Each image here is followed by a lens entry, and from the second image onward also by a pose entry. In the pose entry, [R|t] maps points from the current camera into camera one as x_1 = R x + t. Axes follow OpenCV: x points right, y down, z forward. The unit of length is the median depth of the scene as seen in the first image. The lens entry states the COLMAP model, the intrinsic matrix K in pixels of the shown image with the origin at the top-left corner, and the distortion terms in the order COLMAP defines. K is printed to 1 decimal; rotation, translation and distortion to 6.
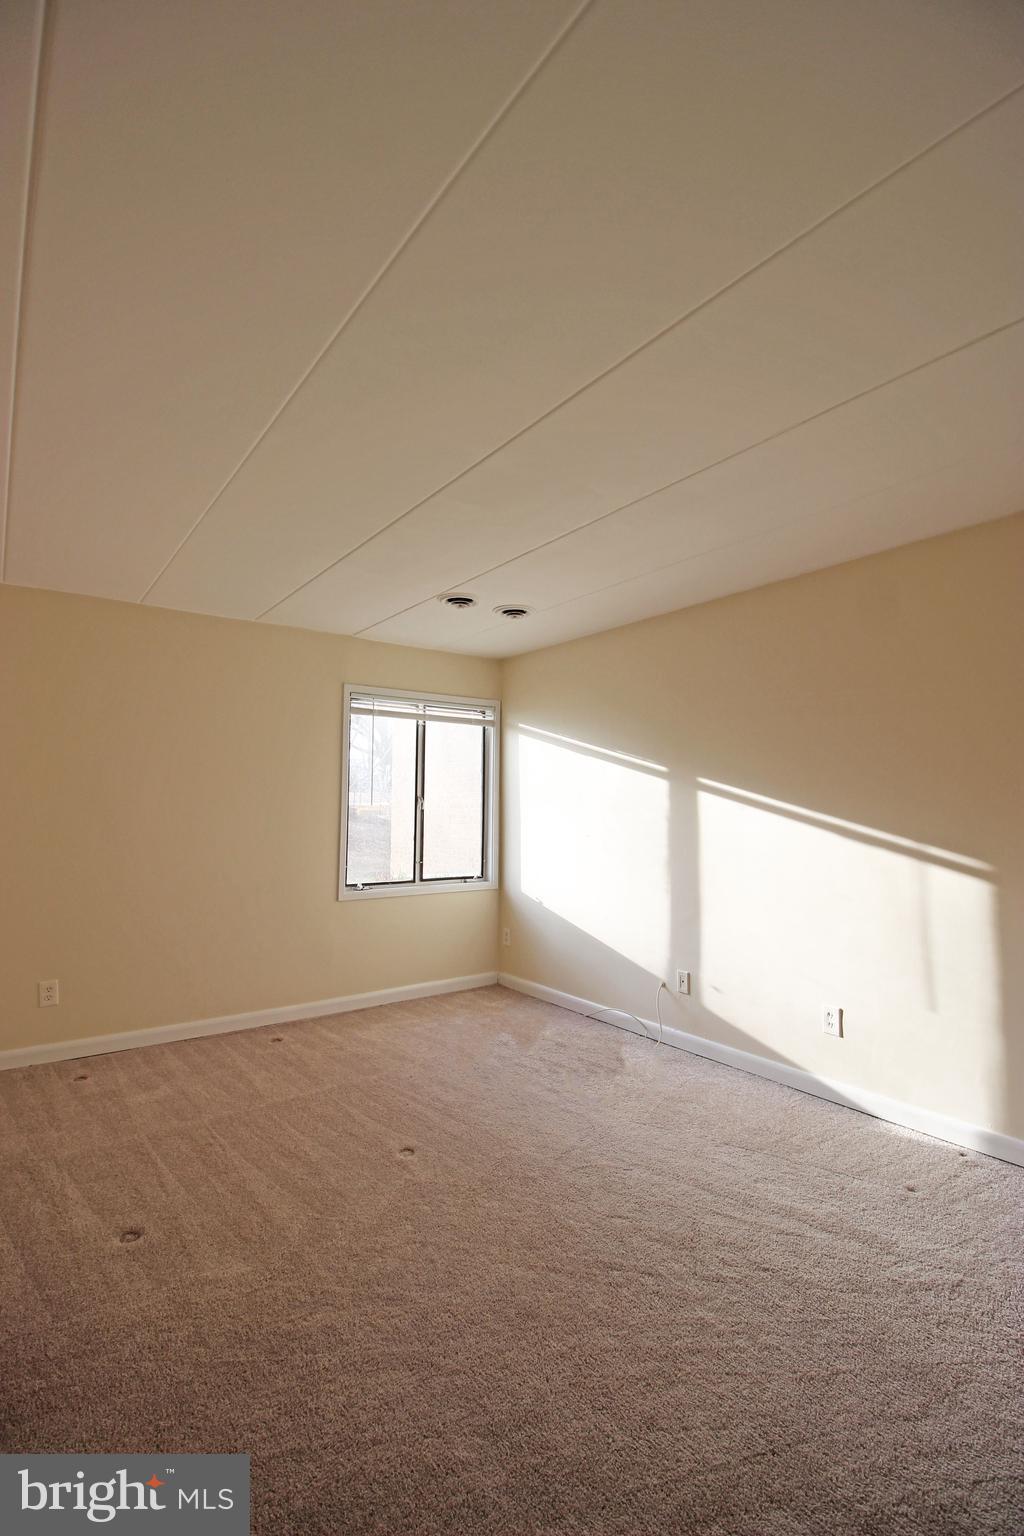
lens RADIAL K [[713.4, 0, 500.6], [0, 713.4, 763.8], [0, 0, 1]] dist [-0.002980, -0.004822]
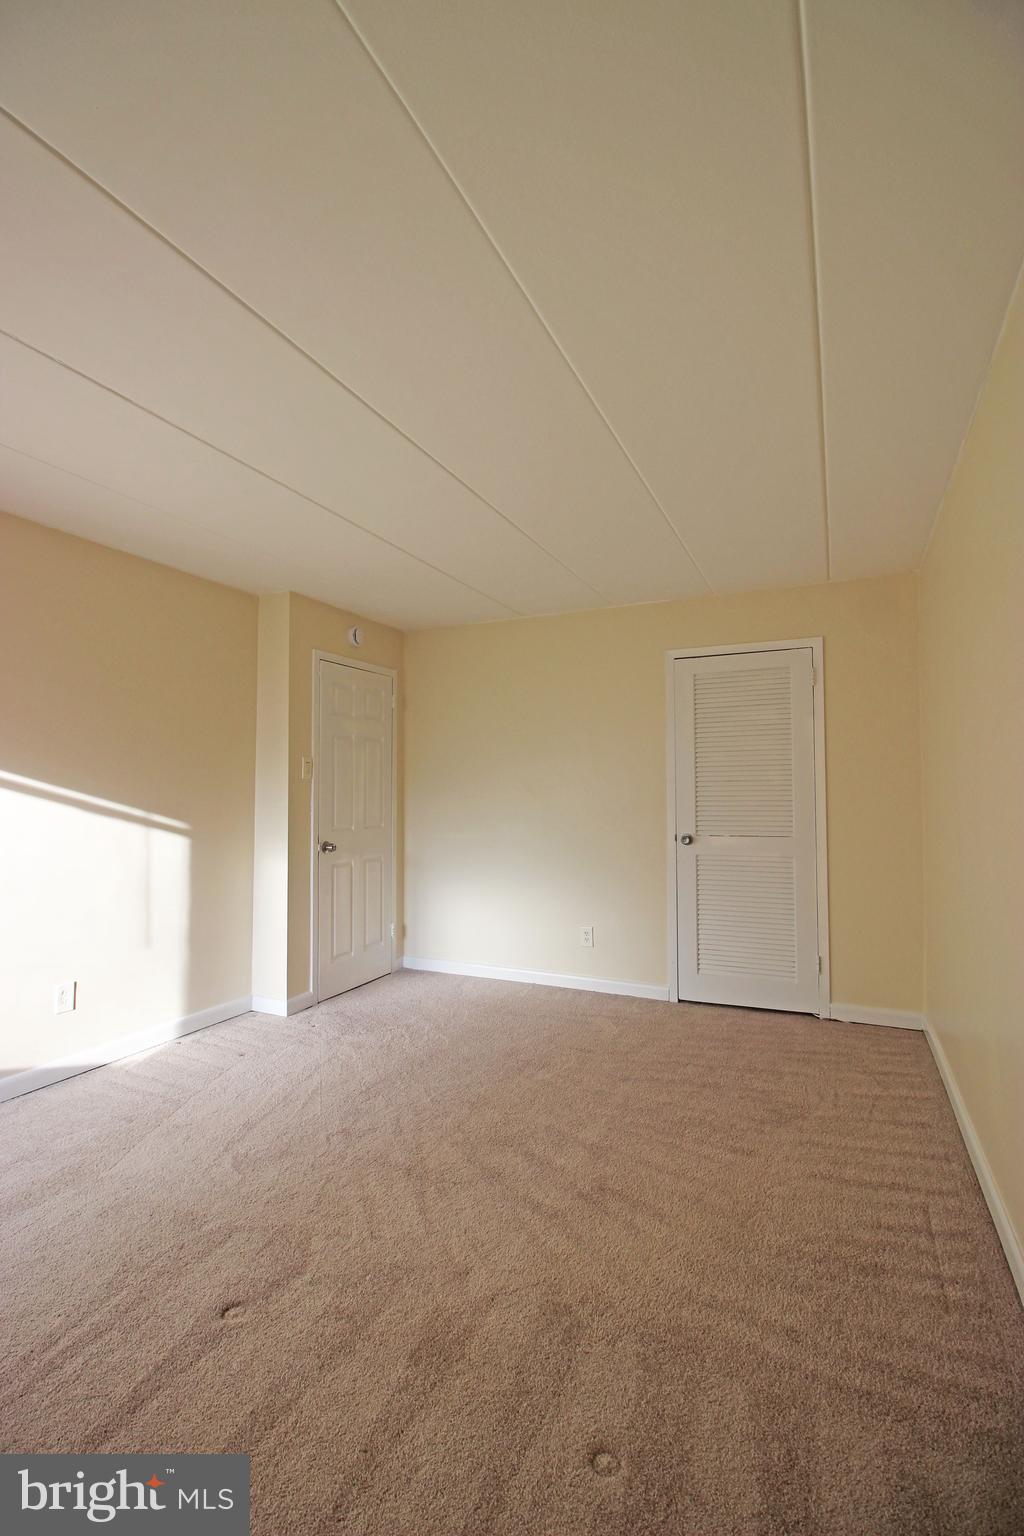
lens RADIAL K [[713.4, 0, 507.6], [0, 713.4, 771.7], [0, 0, 1]] dist [-0.002980, -0.004822]
pose [[-0.469348, 0.026002, 0.882630, -0.430134], [-0.052552, 0.996972, -0.057316, 0.044755], [-0.881448, -0.073285, -0.466561, 0.577707]]
